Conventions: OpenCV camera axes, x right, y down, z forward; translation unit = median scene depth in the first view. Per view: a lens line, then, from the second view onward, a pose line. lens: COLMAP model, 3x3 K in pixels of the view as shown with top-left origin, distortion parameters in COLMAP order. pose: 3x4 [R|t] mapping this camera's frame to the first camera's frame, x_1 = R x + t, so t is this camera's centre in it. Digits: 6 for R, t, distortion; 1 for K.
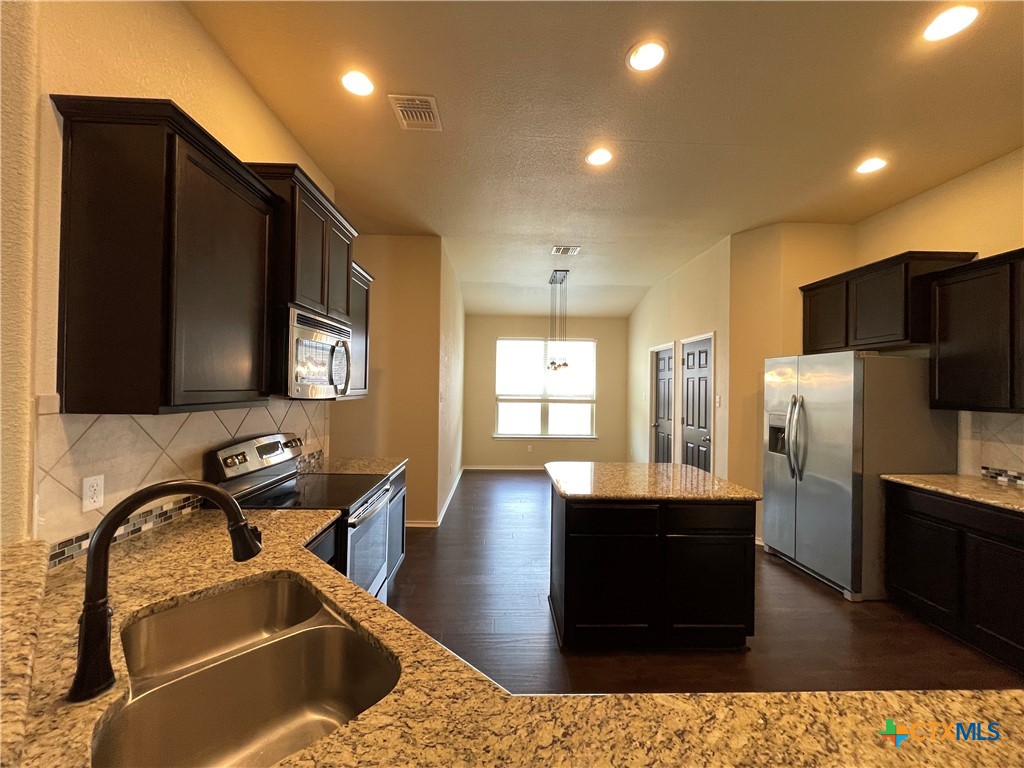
lens RADIAL K [[416.3, 0, 512.2], [0, 416.3, 385.2], [0, 0, 1]] dist [0.003137, 0.000005]
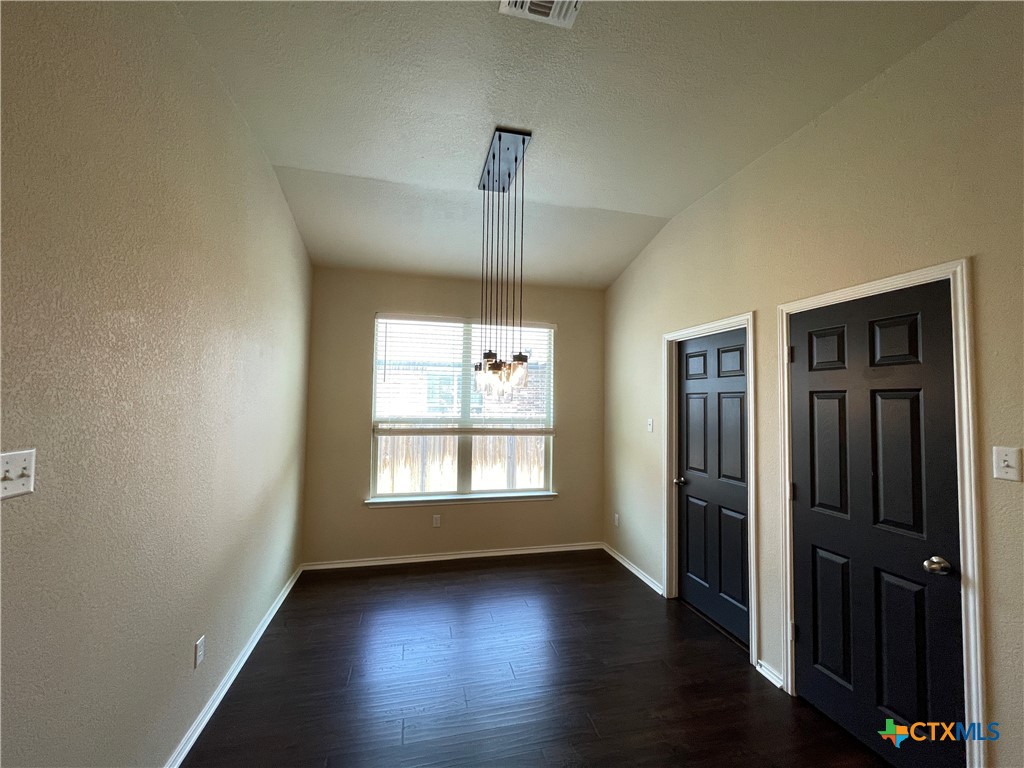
lens RADIAL K [[416.3, 0, 513.0], [0, 416.3, 388.5], [0, 0, 1]] dist [0.003137, 0.000005]
pose [[0.978126, 0.011003, 0.207721, 0.025721], [-0.004959, 0.999550, -0.029598, -0.003969], [-0.207953, 0.027921, 0.977740, 0.462419]]
